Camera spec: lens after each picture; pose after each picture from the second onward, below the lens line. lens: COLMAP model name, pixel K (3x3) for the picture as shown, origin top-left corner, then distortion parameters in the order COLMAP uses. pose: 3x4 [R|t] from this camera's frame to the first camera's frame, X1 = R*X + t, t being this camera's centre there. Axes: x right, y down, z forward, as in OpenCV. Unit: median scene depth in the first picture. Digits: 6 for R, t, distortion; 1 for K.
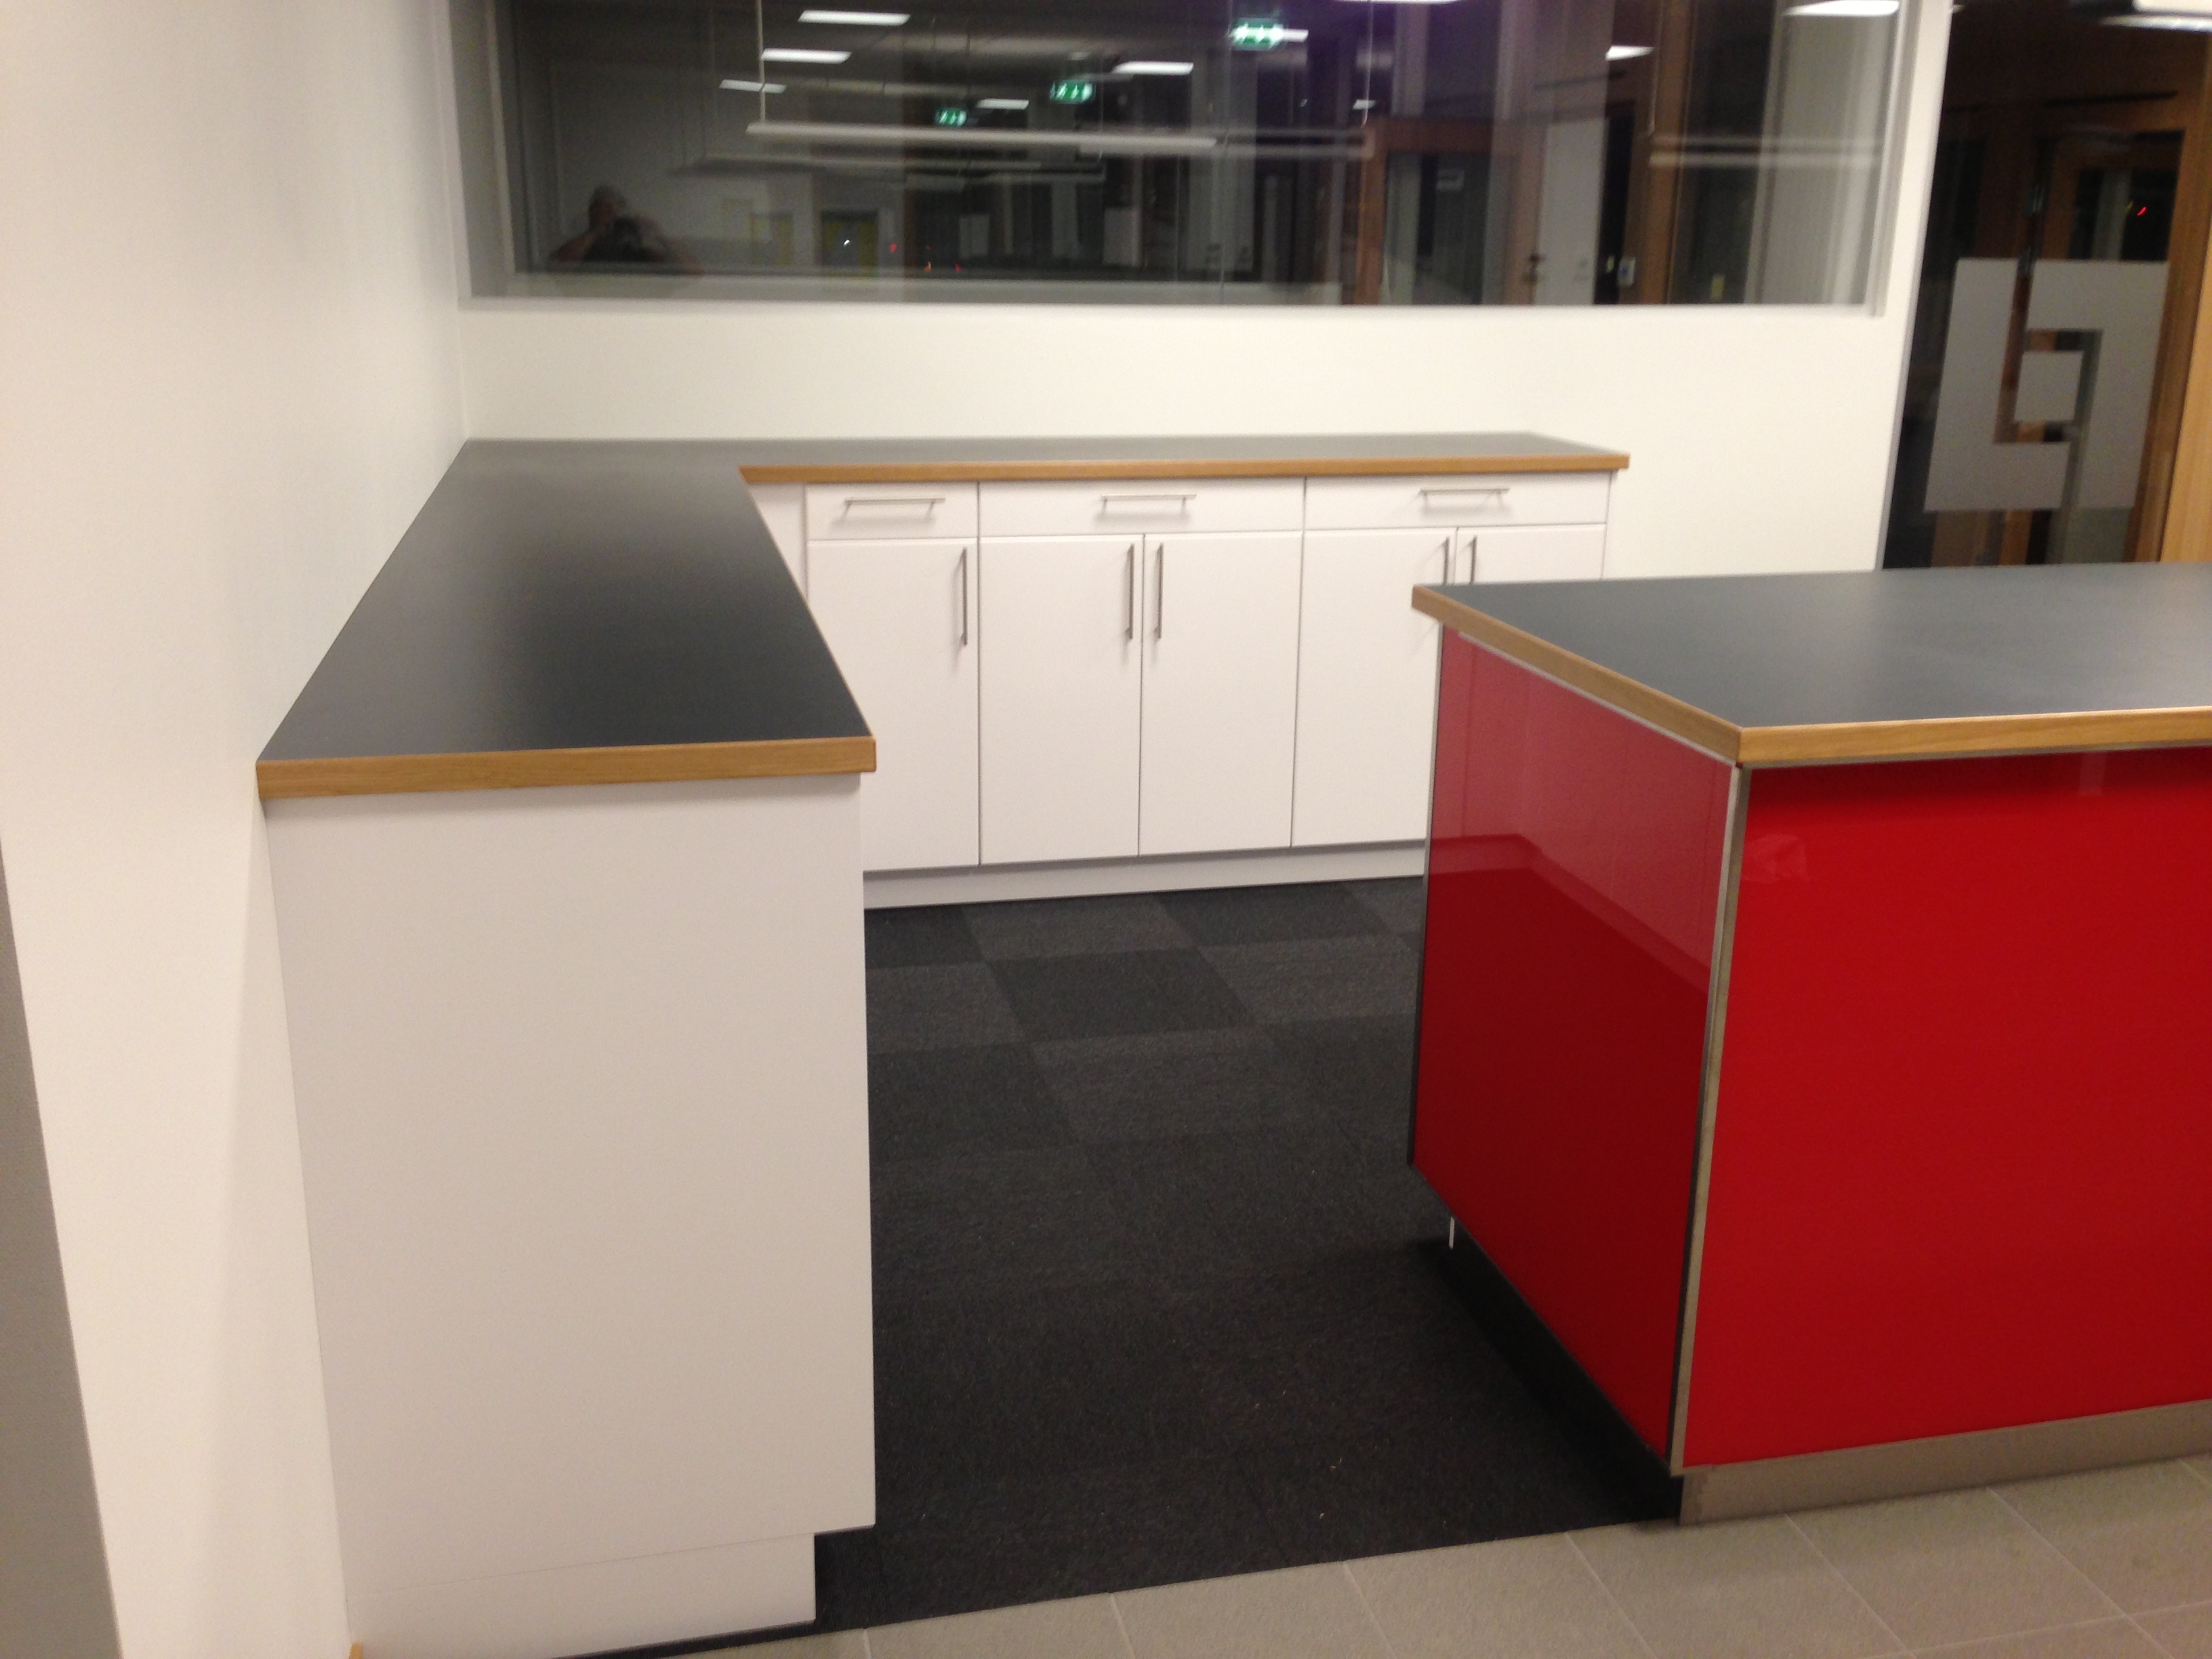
lens RADIAL K [[1989.7, 0, 1106.0], [0, 1989.7, 829.5], [0, 0, 1]] dist [0.015905, -0.078468]
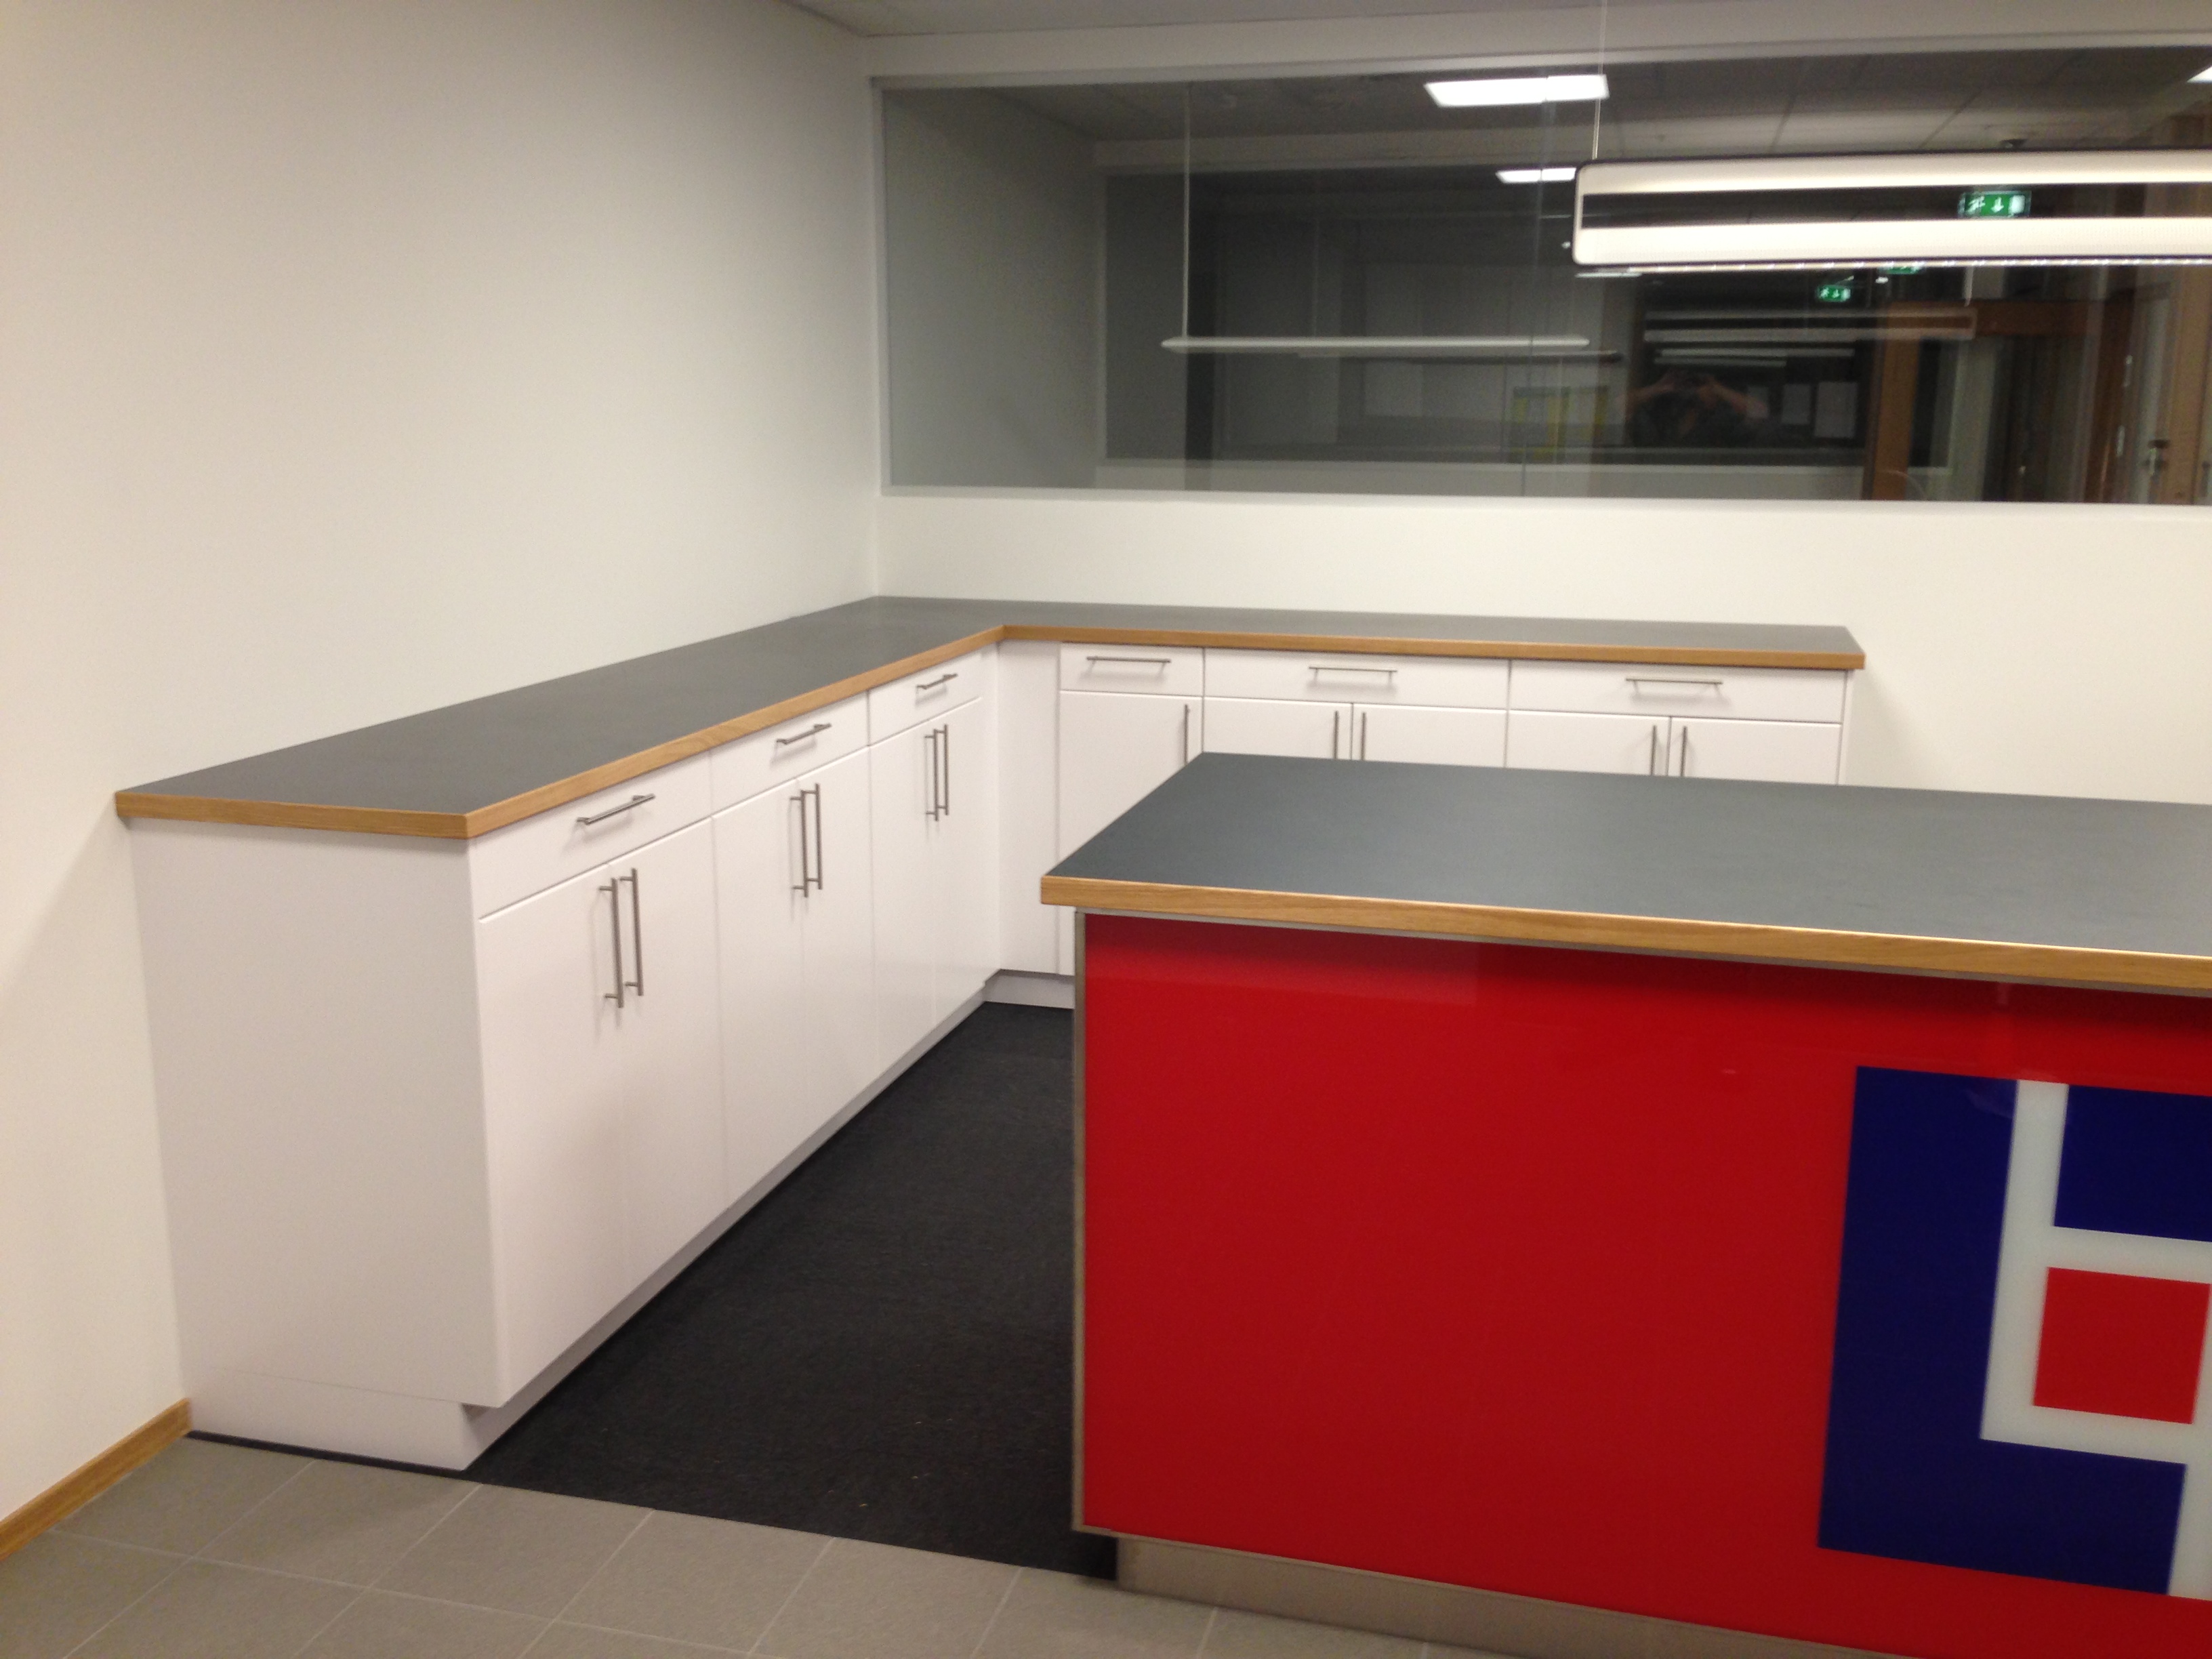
lens RADIAL K [[1989.7, 0, 1106.0], [0, 1989.7, 829.5], [0, 0, 1]] dist [0.015905, -0.078468]
pose [[0.892178, 0.091376, -0.442345, 0.379591], [-0.124855, 0.991057, -0.047098, -0.011013], [0.434085, 0.097249, 0.895607, -0.027553]]
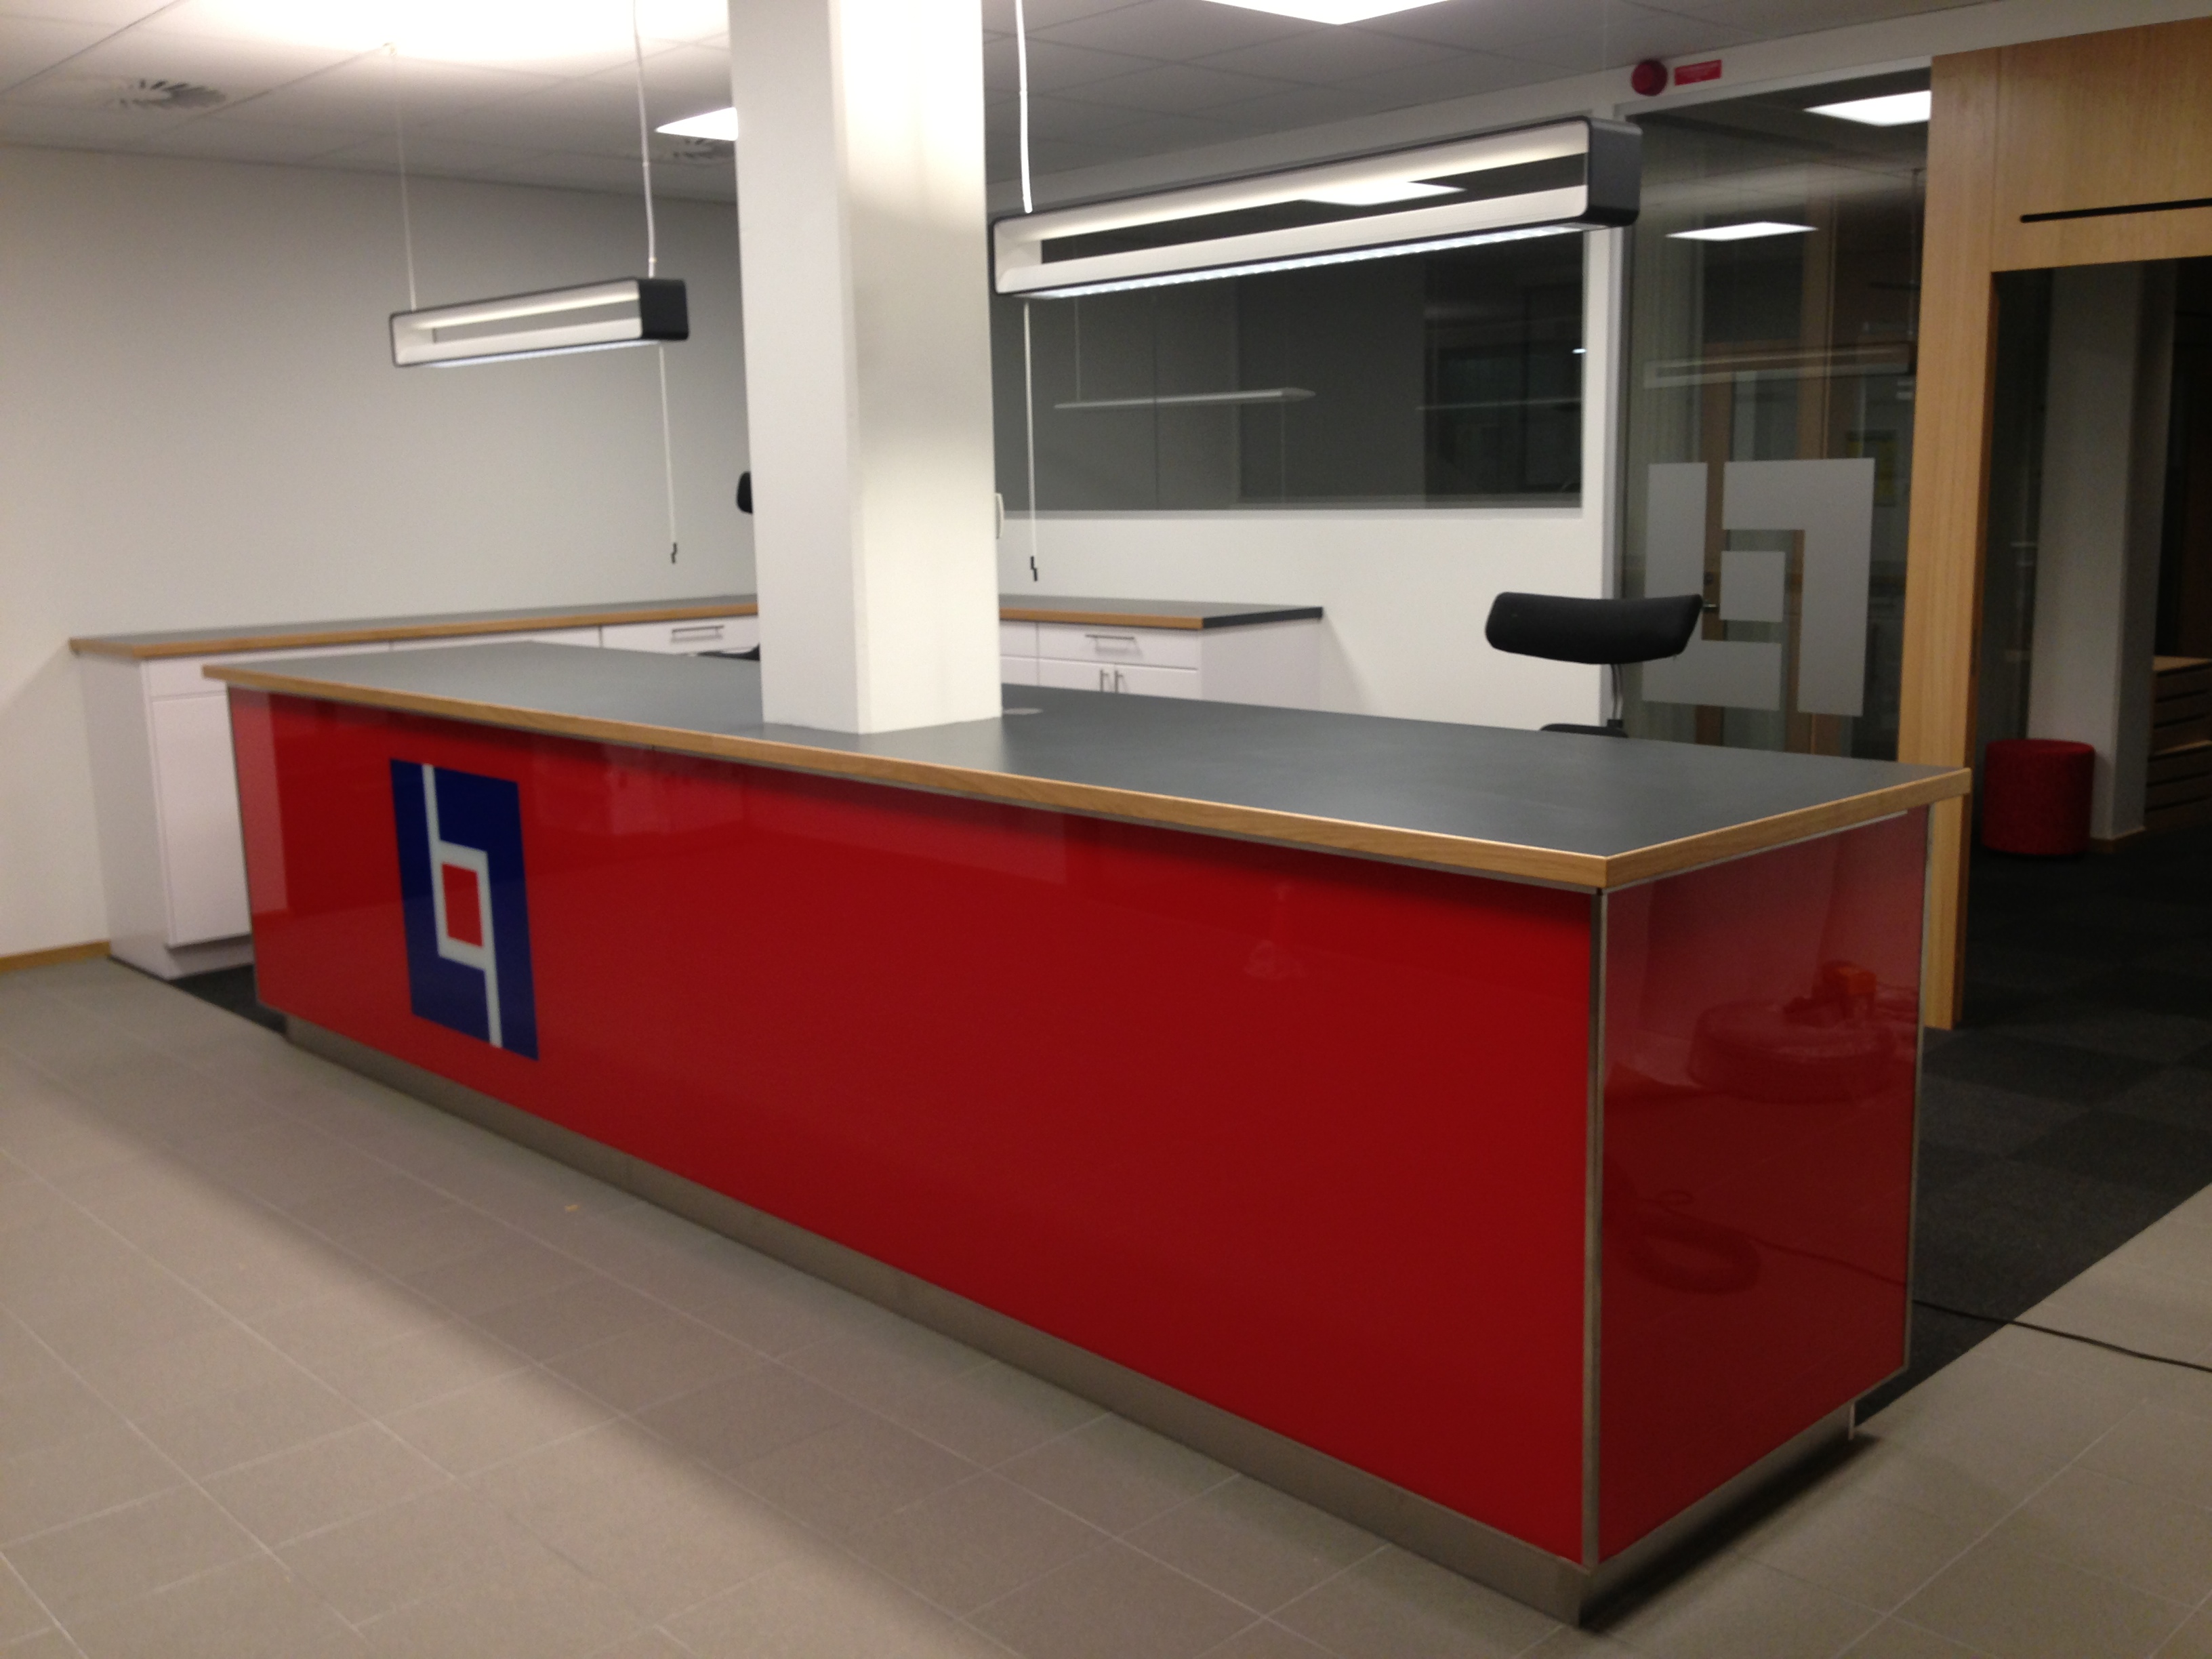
lens RADIAL K [[2073.1, 0, 1292.7], [0, 2073.1, 830.2], [0, 0, 1]] dist [-0.004308, -0.011314]
pose [[0.551665, 0.119594, -0.825447, 1.480035], [-0.219044, 0.975702, -0.005028, -0.058532], [0.804789, 0.183583, 0.564457, 0.307883]]
